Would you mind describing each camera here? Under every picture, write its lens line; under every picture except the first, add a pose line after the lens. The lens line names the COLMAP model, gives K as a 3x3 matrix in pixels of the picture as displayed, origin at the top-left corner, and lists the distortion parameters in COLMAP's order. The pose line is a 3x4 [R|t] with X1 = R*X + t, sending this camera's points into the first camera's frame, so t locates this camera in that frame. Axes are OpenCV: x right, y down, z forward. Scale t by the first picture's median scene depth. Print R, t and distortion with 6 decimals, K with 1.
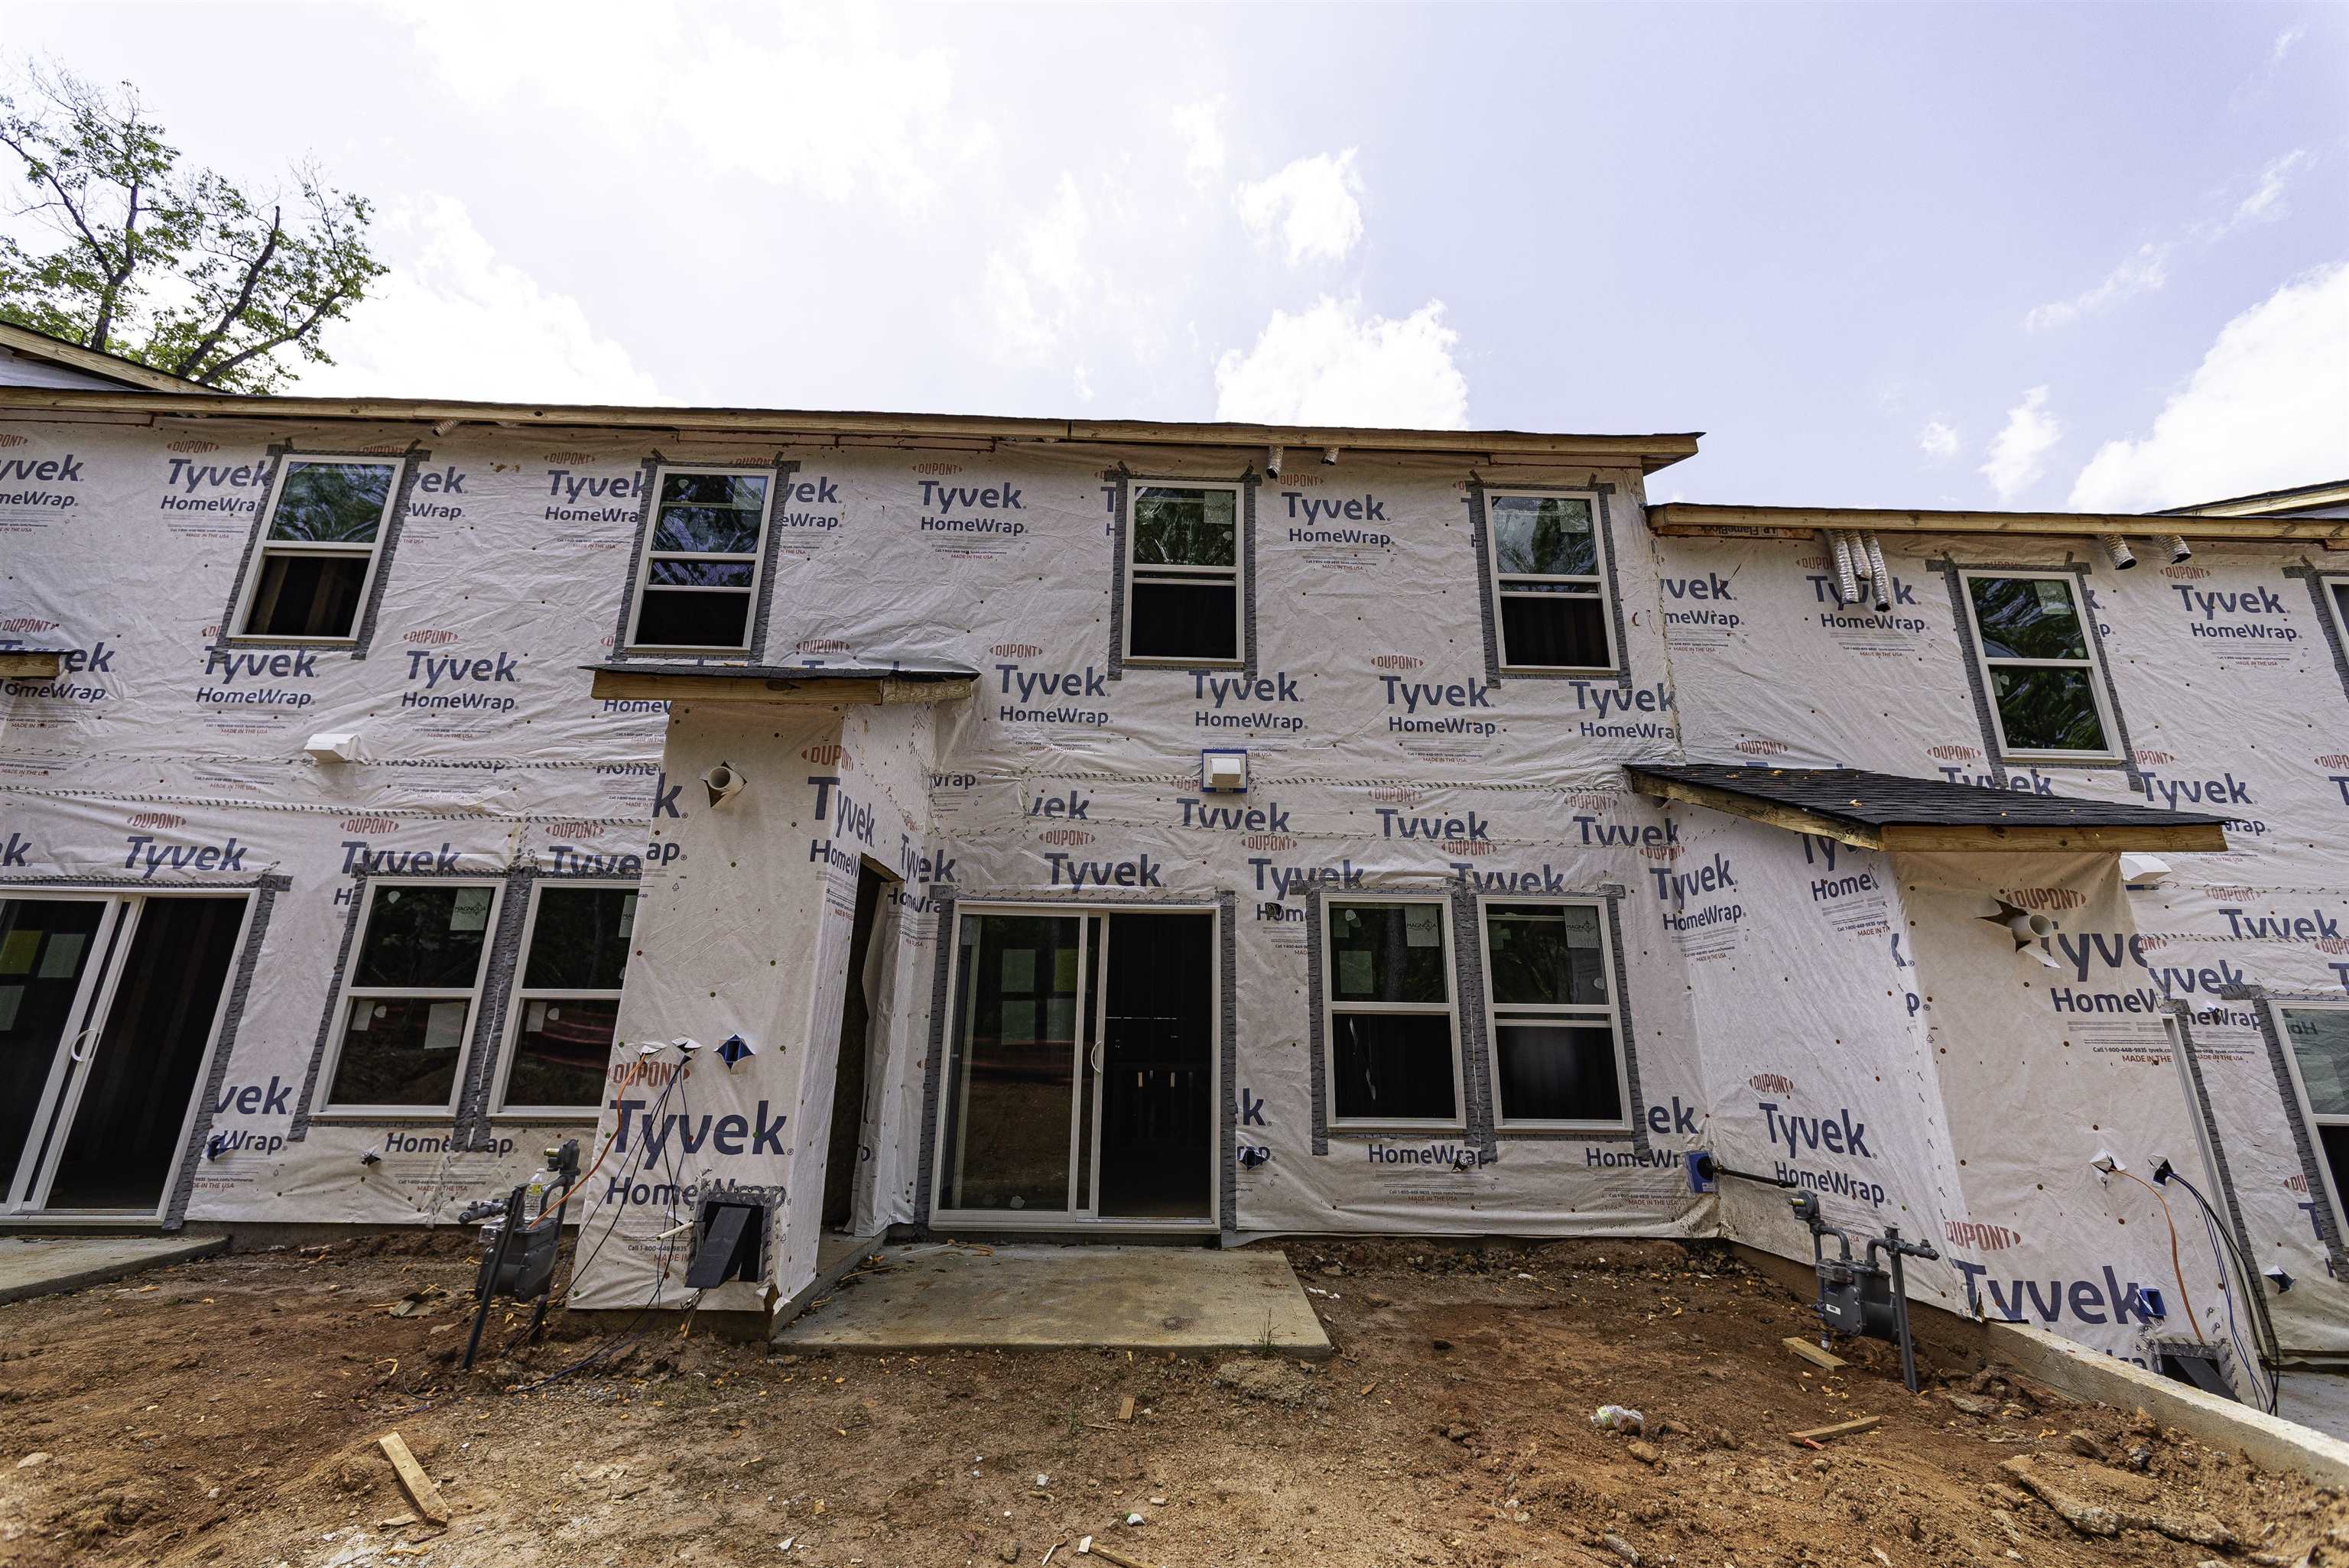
lens RADIAL K [[907.4, 0, 1170.9], [0, 907.4, 789.0], [0, 0, 1]] dist [0.003034, -0.000629]
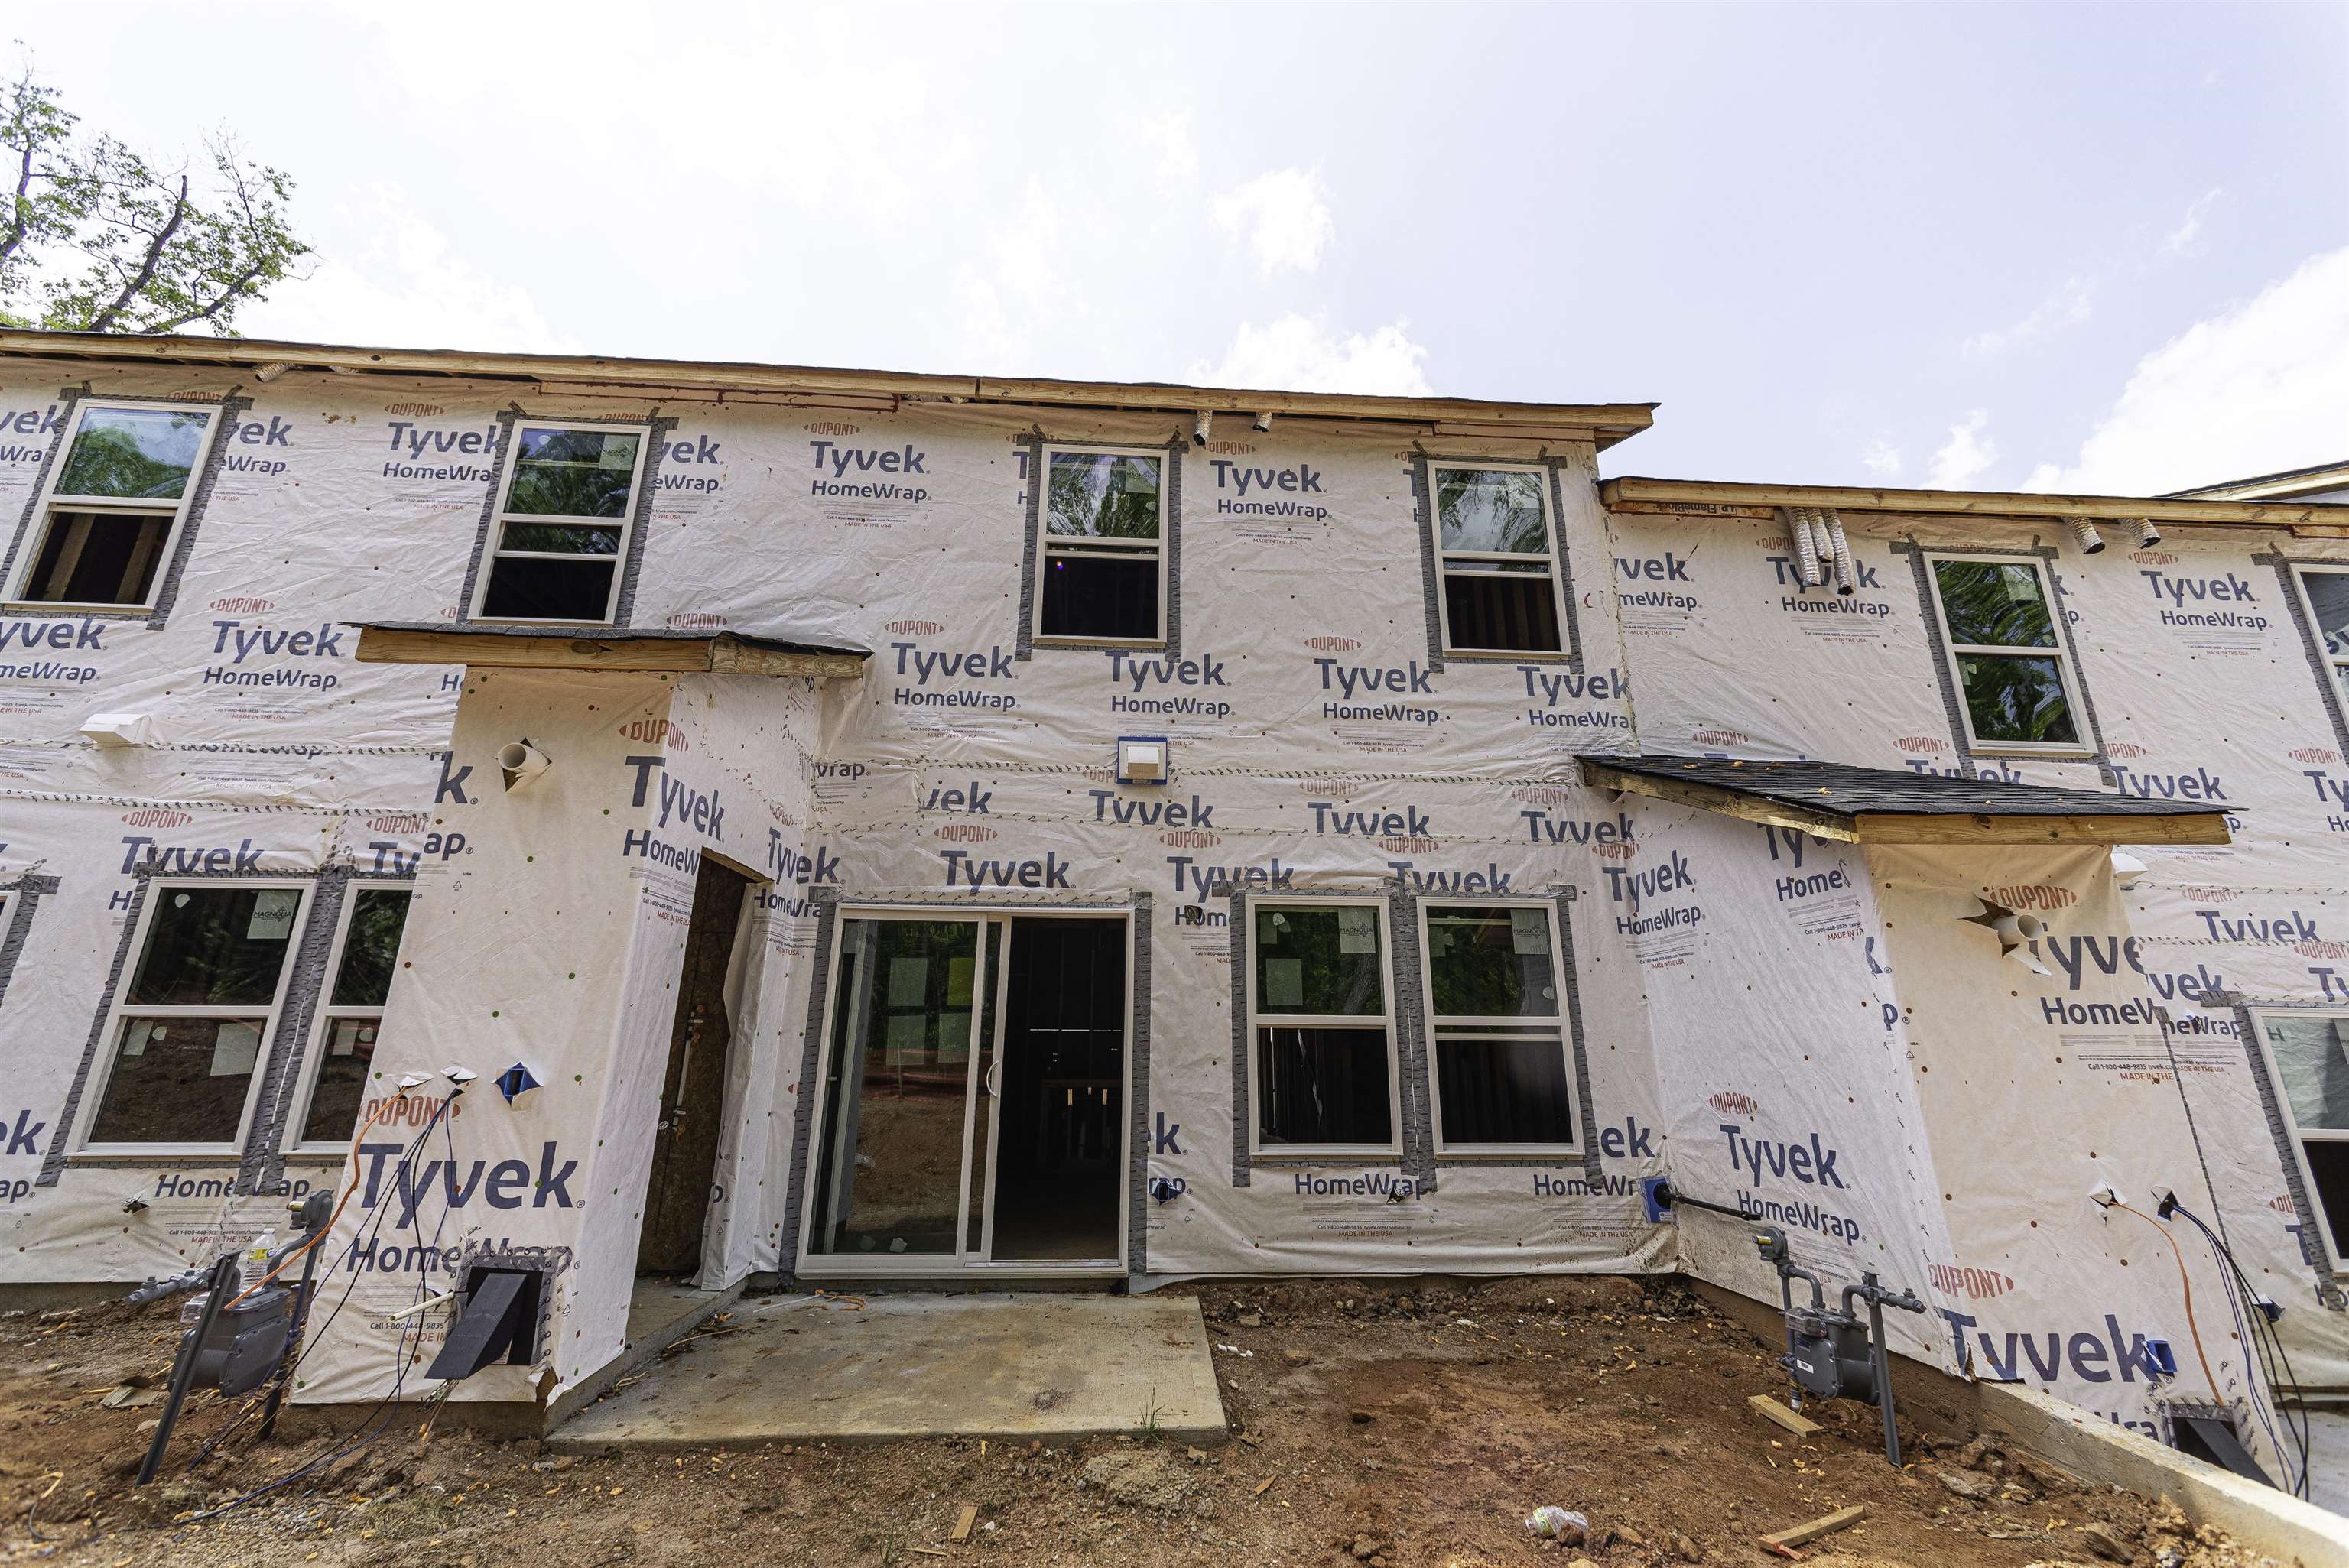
lens RADIAL K [[907.4, 0, 1170.9], [0, 907.4, 789.0], [0, 0, 1]] dist [0.003034, -0.000629]
pose [[0.999385, 0.002640, 0.034965, 0.057565], [-0.002338, 0.999960, -0.008682, 0.016872], [-0.034987, 0.008595, 0.999351, 0.094577]]
